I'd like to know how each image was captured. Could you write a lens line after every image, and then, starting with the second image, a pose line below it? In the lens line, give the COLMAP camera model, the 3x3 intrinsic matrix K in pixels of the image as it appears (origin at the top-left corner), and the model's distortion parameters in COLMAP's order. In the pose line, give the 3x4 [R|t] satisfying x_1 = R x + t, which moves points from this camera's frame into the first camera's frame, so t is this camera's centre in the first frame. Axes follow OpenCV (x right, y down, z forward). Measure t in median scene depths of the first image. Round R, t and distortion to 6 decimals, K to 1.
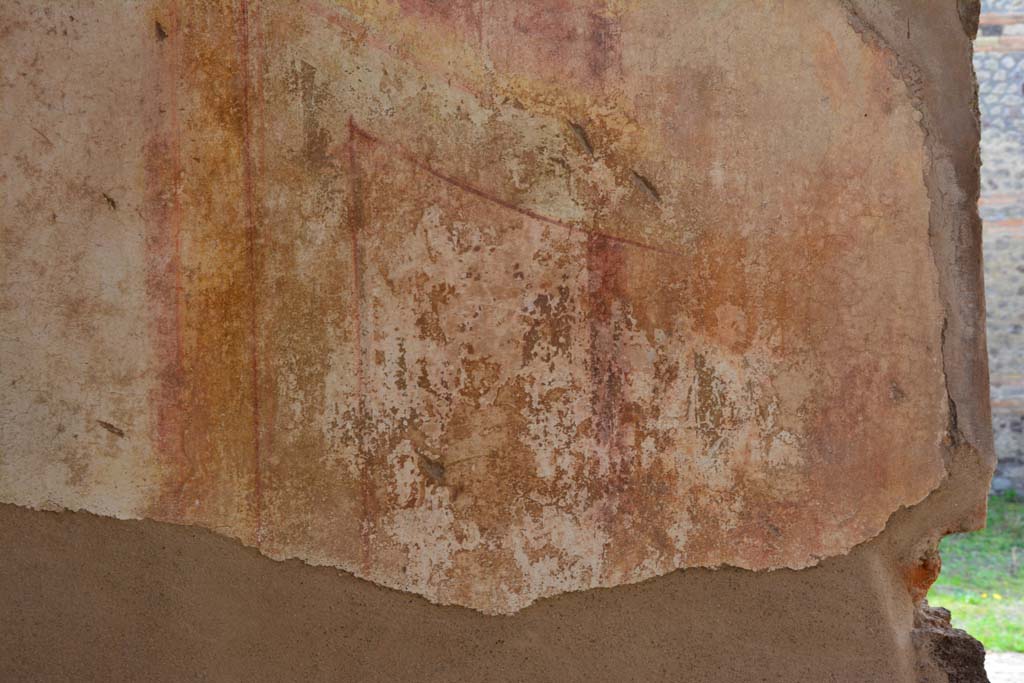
lens RADIAL K [[1537.1, 0, 521.6], [0, 1537.1, 333.1], [0, 0, 1]] dist [0.142793, 0.000000]
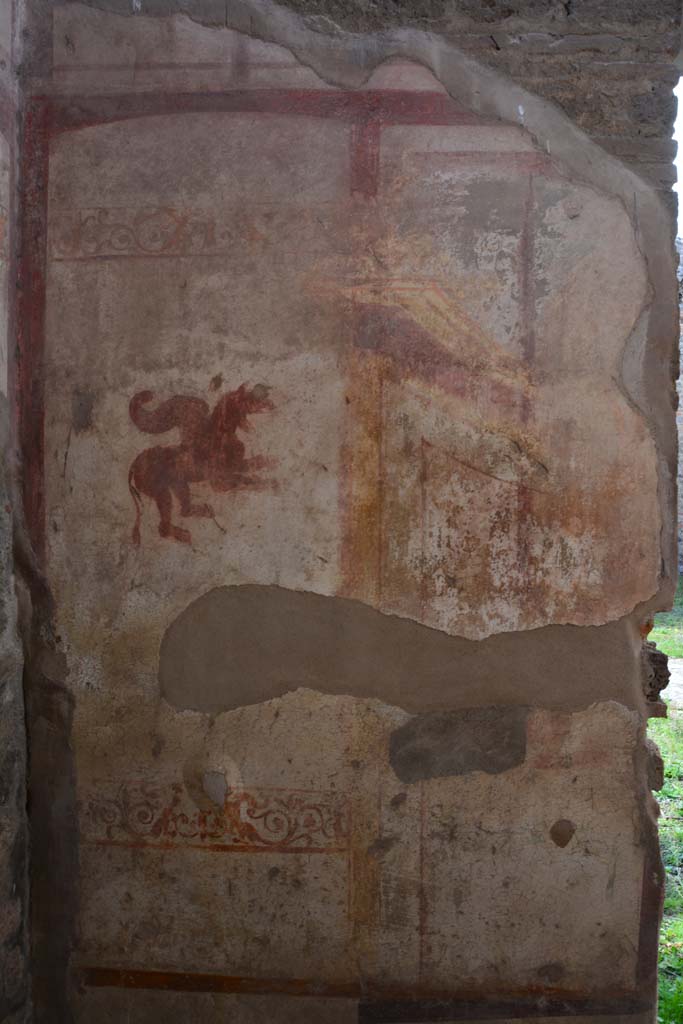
lens RADIAL K [[864.6, 0, 342.2], [0, 864.6, 513.6], [0, 0, 1]] dist [-0.162598, 0.104867]
pose [[0.995978, 0.032618, -0.083445, -0.118662], [-0.028282, 0.998214, 0.052623, -0.085079], [0.085012, -0.050051, 0.995122, -0.369178]]
